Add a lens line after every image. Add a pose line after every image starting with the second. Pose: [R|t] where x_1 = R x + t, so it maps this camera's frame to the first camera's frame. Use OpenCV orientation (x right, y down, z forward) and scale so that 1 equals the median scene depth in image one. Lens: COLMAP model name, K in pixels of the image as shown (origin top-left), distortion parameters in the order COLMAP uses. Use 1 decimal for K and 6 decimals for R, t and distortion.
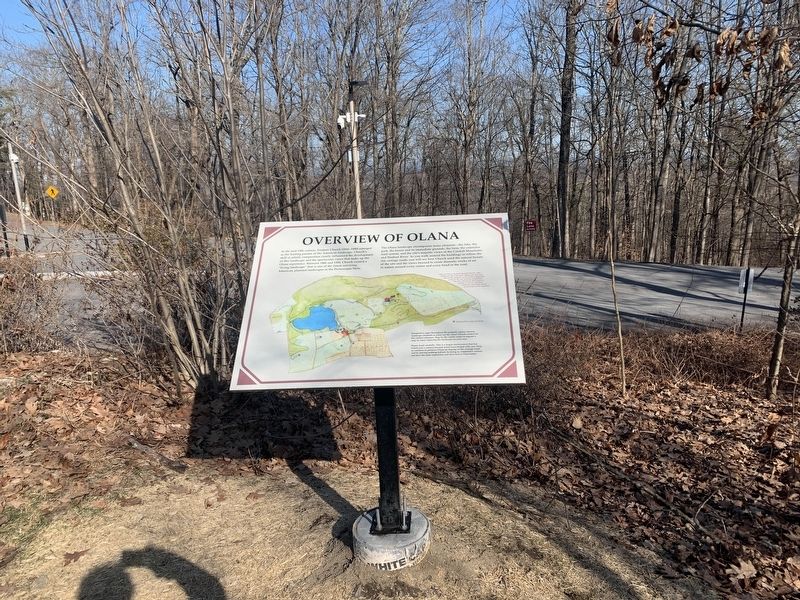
lens RADIAL K [[587.7, 0, 400.0], [0, 587.7, 300.0], [0, 0, 1]] dist [0.048302, -0.054928]
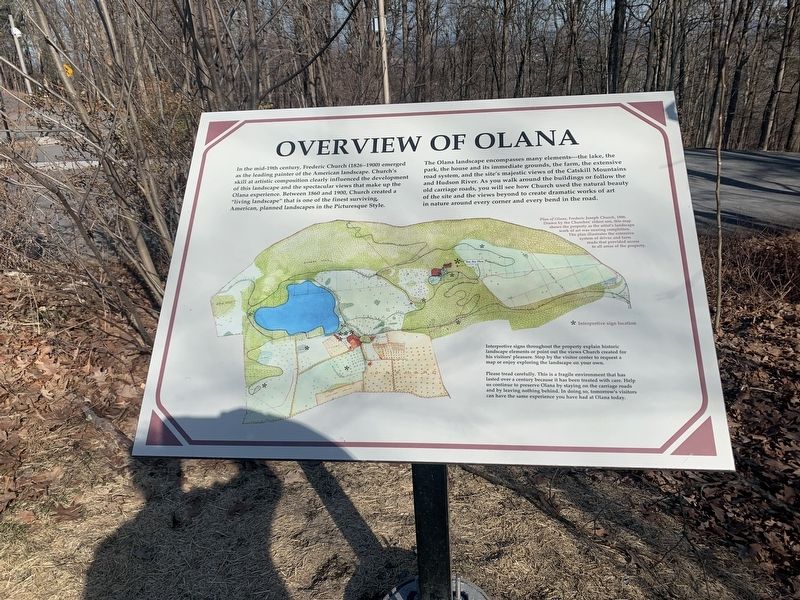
lens RADIAL K [[587.7, 0, 400.0], [0, 587.7, 300.0], [0, 0, 1]] dist [0.048302, -0.054928]
pose [[0.998823, 0.011146, -0.047214, -0.022927], [-0.002010, 0.981923, 0.189272, -0.057281], [0.048470, -0.188955, 0.980789, 0.389221]]
